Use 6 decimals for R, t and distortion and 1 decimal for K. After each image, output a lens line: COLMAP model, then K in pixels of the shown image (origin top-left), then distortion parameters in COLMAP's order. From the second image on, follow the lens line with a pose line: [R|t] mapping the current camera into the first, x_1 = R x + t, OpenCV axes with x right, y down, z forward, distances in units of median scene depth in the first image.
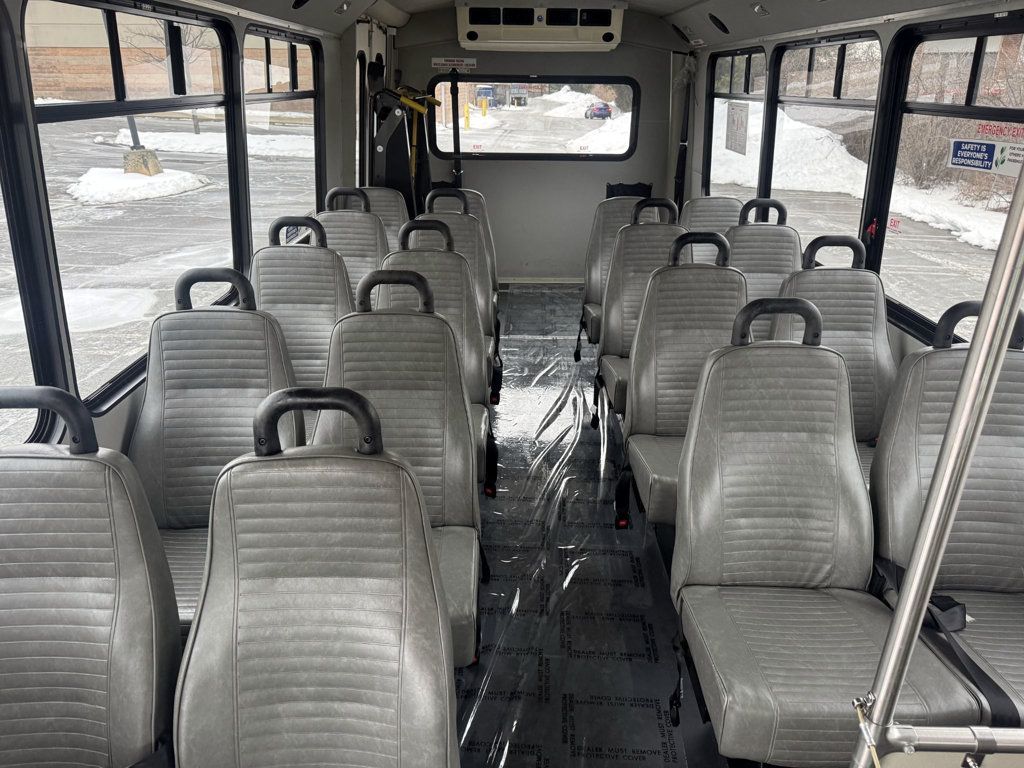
lens RADIAL K [[717.1, 0, 515.1], [0, 717.1, 385.9], [0, 0, 1]] dist [0.054913, -0.055393]
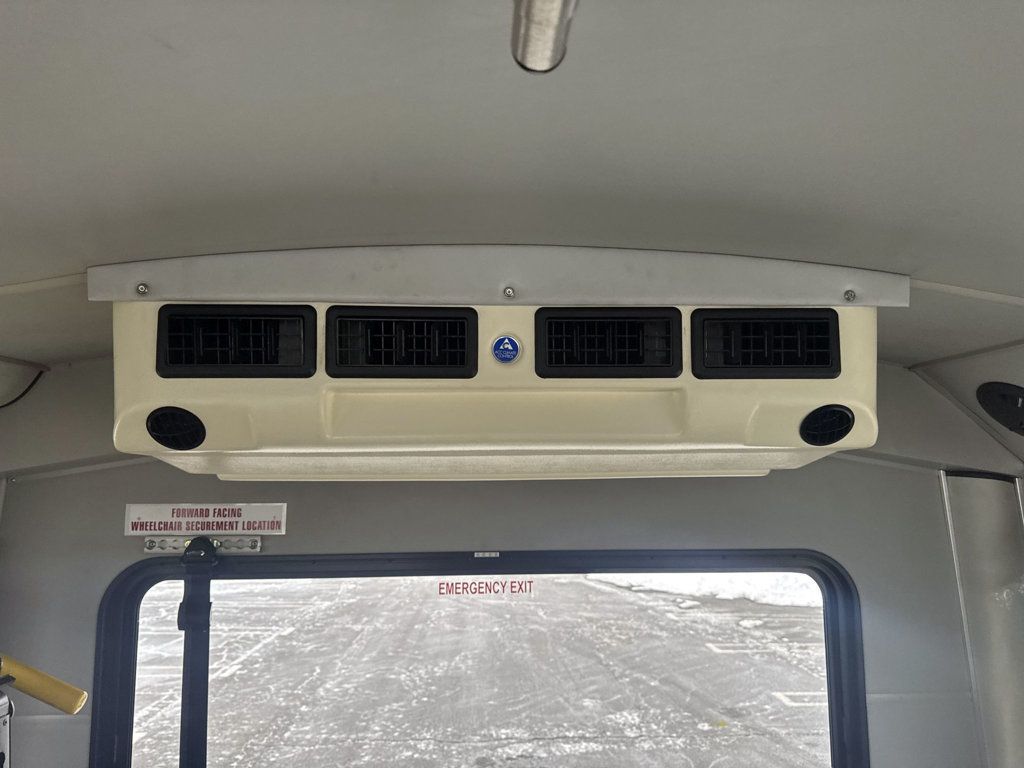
lens RADIAL K [[715.3, 0, 519.8], [0, 715.3, 368.8], [0, 0, 1]] dist [0.052863, -0.143955]
pose [[0.998203, -0.011731, 0.058772, 0.040722], [0.040674, 0.852834, -0.520595, -0.616958], [-0.044016, 0.522050, 0.851778, 1.294149]]
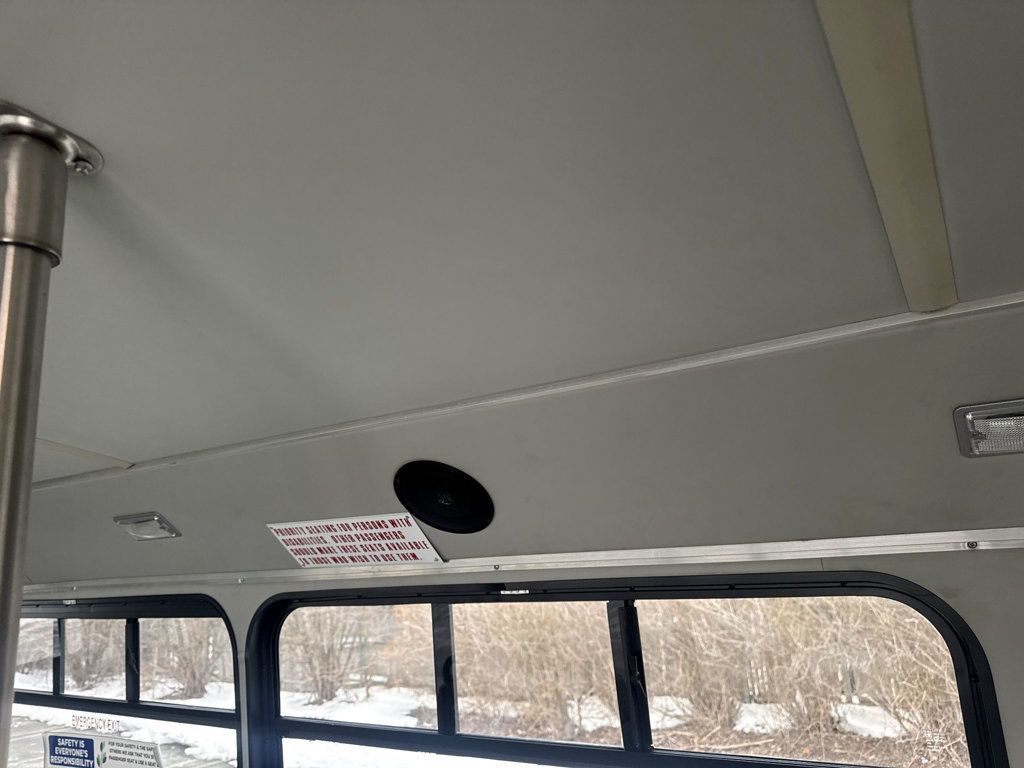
lens RADIAL K [[722.8, 0, 506.8], [0, 722.8, 387.0], [0, 0, 1]] dist [0.007148, -0.007274]
pose [[0.538105, 0.135163, 0.831970, 0.112661], [0.393061, 0.832922, -0.389543, -0.107987], [-0.745618, 0.536630, 0.395072, 0.060254]]
